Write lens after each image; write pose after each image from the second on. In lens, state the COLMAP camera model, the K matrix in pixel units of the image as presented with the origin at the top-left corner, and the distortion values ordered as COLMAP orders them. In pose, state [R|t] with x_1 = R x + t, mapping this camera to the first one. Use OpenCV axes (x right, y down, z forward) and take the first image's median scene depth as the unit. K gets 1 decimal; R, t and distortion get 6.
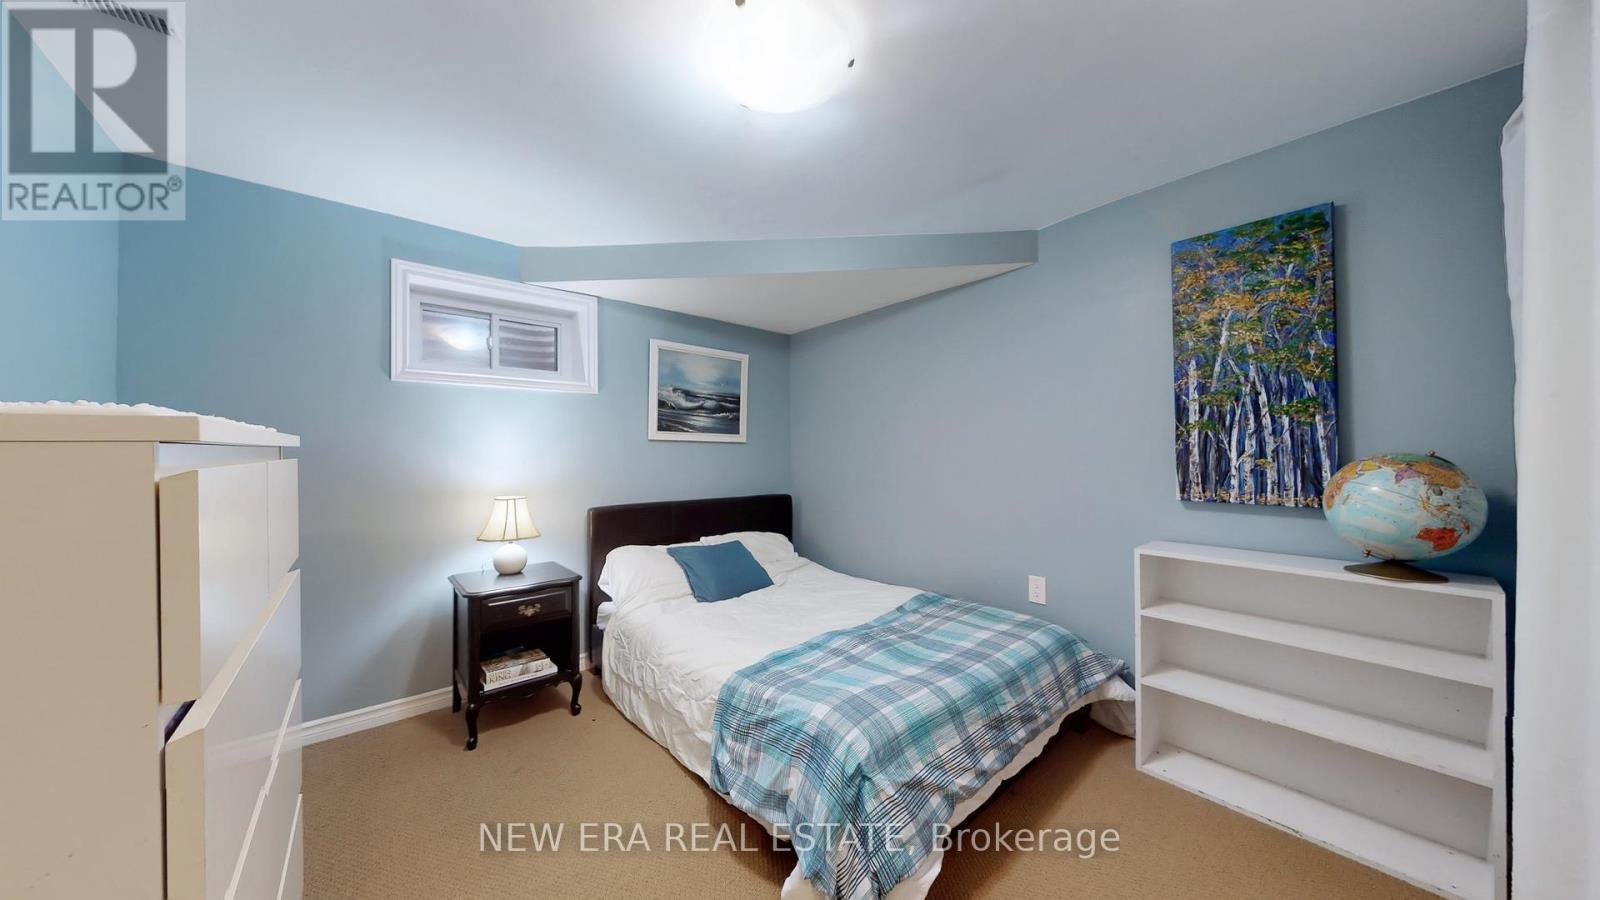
lens RADIAL K [[511.7, 0, 802.5], [0, 511.7, 448.6], [0, 0, 1]] dist [0.000553, -0.000149]
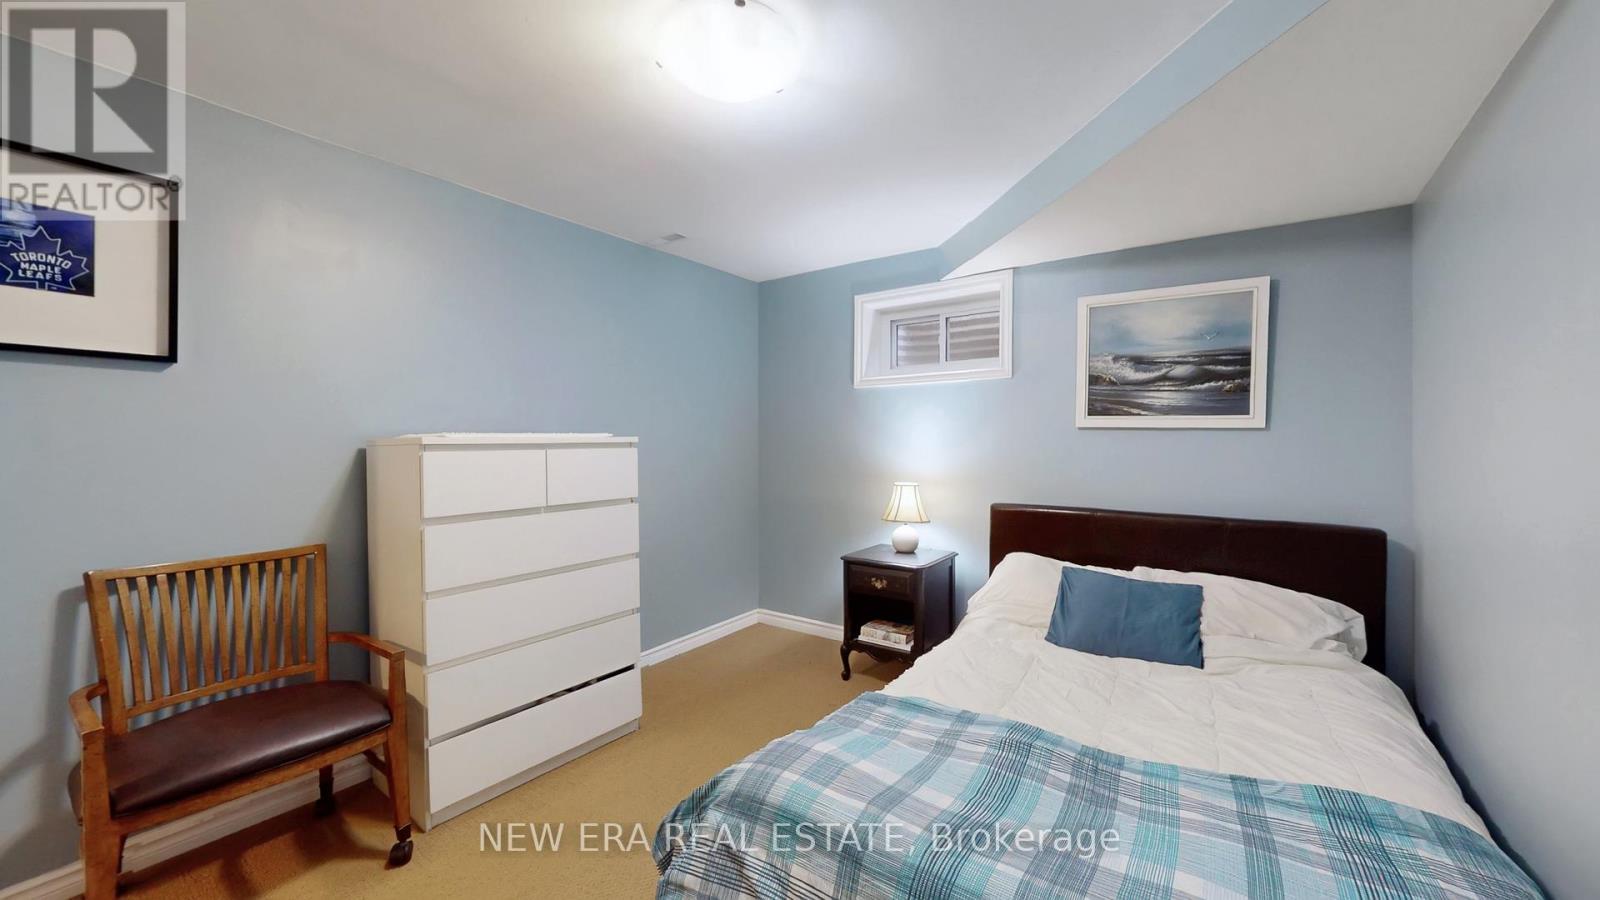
lens RADIAL K [[592.3, 0, 806.2], [0, 592.3, 447.1], [0, 0, 1]] dist [0.012594, -0.000009]
pose [[0.245956, 0.014803, -0.969168, 0.480066], [0.007698, 0.999822, 0.017225, -0.006002], [0.969250, -0.011698, 0.245799, 0.366982]]
